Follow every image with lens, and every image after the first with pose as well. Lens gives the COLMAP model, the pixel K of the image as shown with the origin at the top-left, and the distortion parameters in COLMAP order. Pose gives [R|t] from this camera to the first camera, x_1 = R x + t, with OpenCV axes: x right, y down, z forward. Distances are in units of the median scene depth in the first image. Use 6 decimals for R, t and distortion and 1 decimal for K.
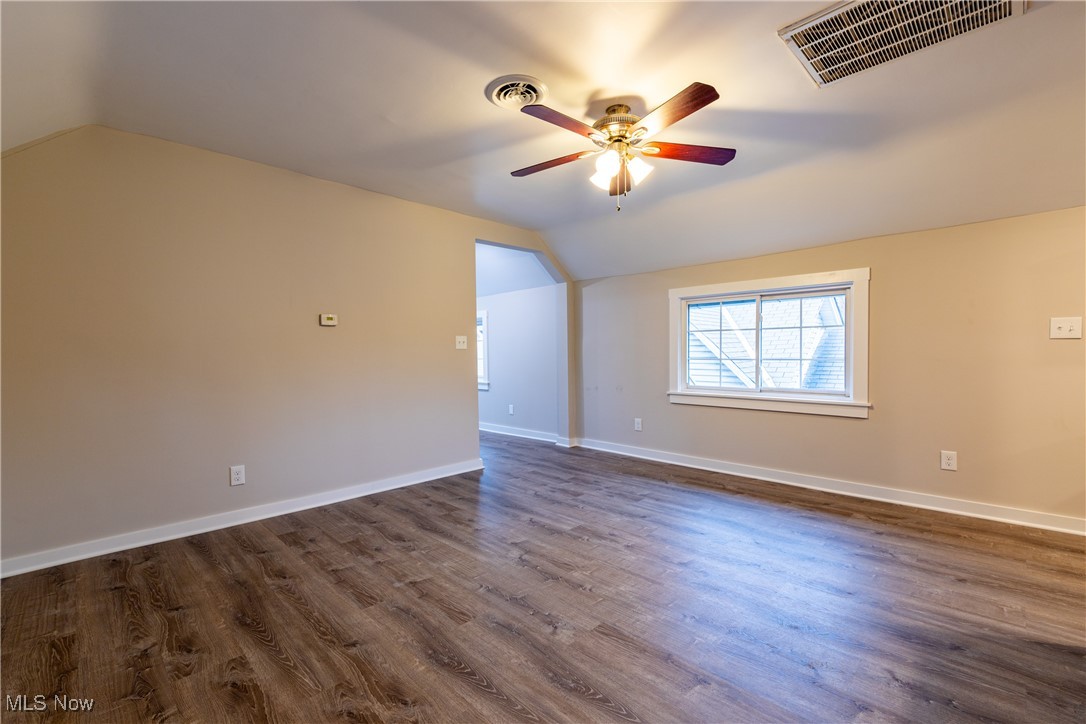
lens RADIAL K [[474.9, 0, 534.9], [0, 474.9, 360.6], [0, 0, 1]] dist [-0.000357, -0.001571]
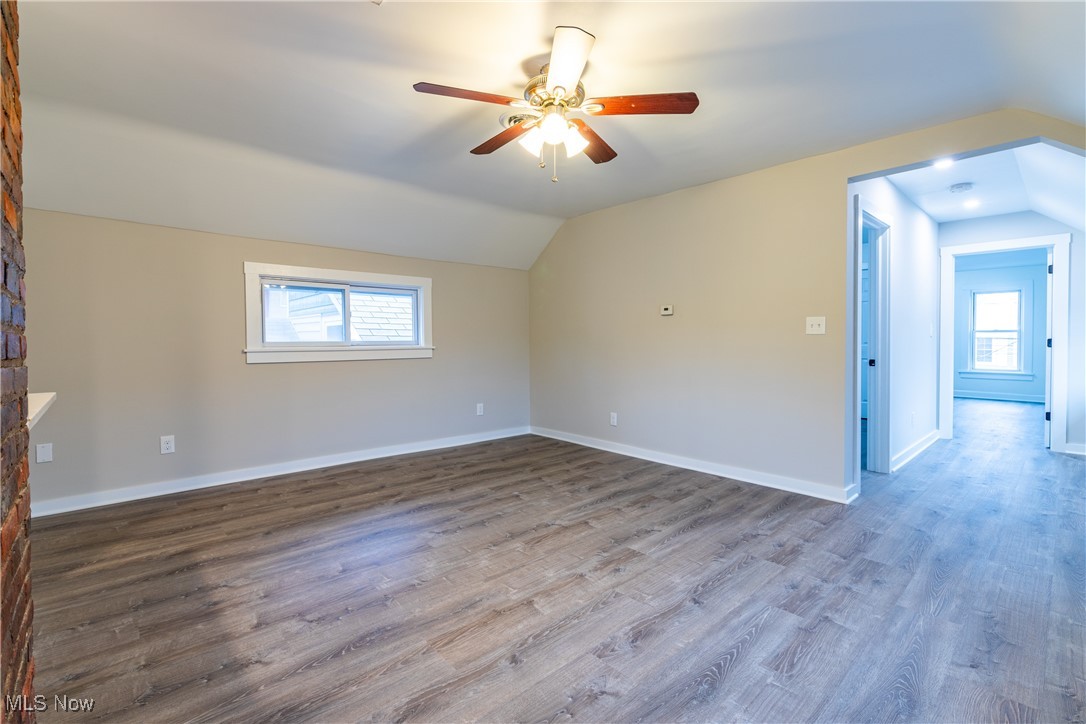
lens RADIAL K [[474.9, 0, 537.7], [0, 474.9, 344.3], [0, 0, 1]] dist [-0.000357, -0.001571]
pose [[-0.044395, 0.020935, -0.998795, 0.875451], [-0.018162, 0.999598, 0.021759, -0.023474], [0.998849, 0.019106, -0.043997, 0.821480]]
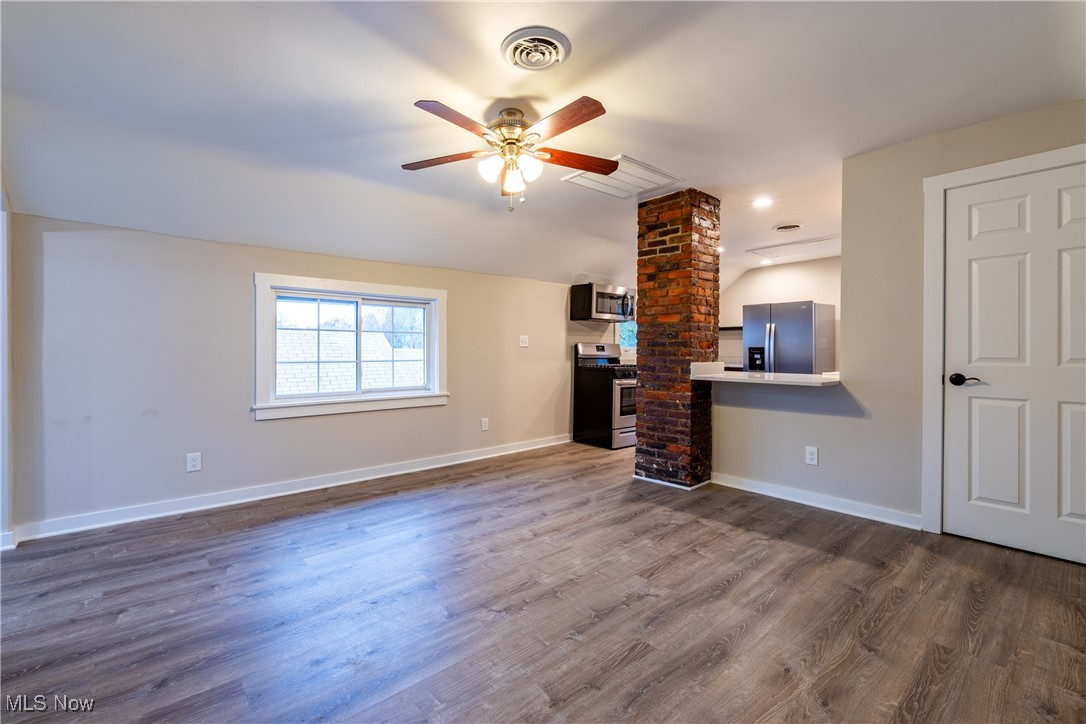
lens RADIAL K [[474.9, 0, 549.6], [0, 474.9, 358.6], [0, 0, 1]] dist [-0.000357, -0.001571]
pose [[0.050435, -0.006816, 0.998704, -0.667783], [0.021363, 0.999755, 0.005745, -0.008108], [-0.998499, 0.021046, 0.050568, 0.708419]]
